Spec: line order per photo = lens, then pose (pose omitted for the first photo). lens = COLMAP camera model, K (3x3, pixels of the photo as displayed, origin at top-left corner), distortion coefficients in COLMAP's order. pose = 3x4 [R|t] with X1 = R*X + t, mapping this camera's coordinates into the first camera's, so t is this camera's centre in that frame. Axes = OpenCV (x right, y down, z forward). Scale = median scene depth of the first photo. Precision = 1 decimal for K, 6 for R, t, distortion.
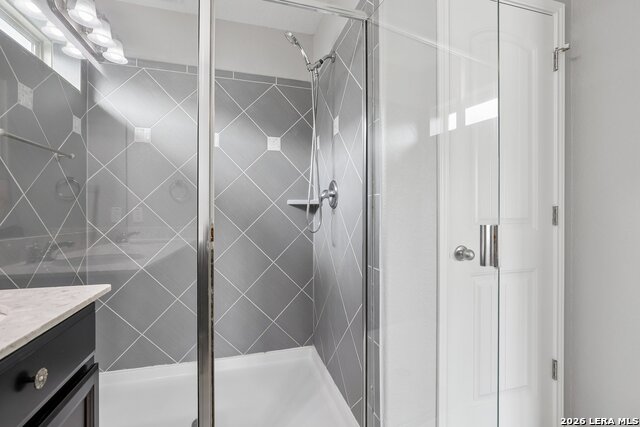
lens RADIAL K [[289.5, 0, 336.2], [0, 289.5, 218.4], [0, 0, 1]] dist [-0.011474, -0.001186]
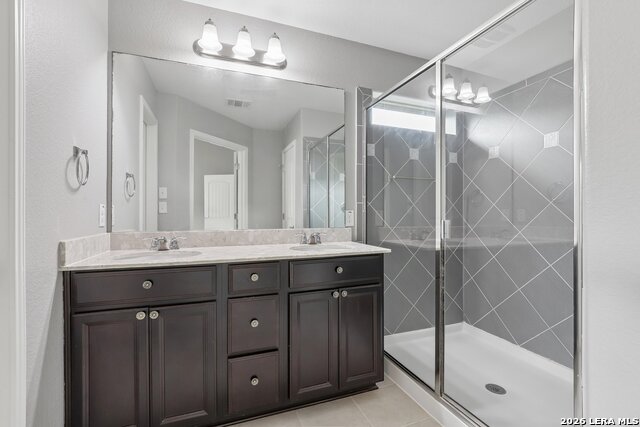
lens RADIAL K [[289.5, 0, 294.1], [0, 289.5, 214.3], [0, 0, 1]] dist [-0.011474, -0.001186]
pose [[-0.037998, -0.004673, -0.999267, 0.642183], [-0.004143, 0.999981, -0.004519, -0.007365], [0.999269, 0.003968, -0.038017, 0.167216]]
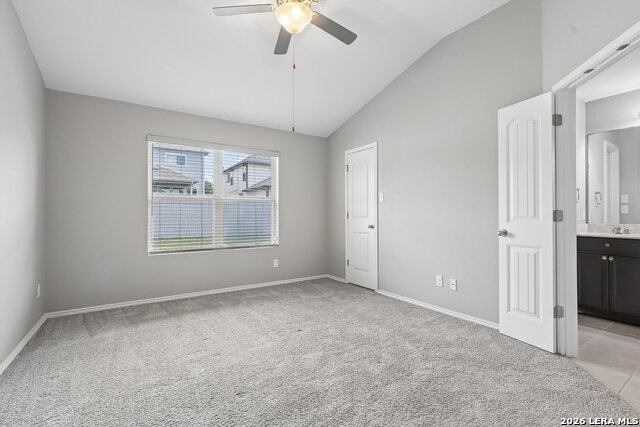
lens RADIAL K [[289.5, 0, 329.8], [0, 289.5, 218.8], [0, 0, 1]] dist [-0.011474, -0.001186]
pose [[-0.961853, 0.004374, -0.273532, 1.804485], [0.000738, 0.999910, 0.013395, -0.007694], [0.273566, 0.012682, -0.961770, 0.846337]]
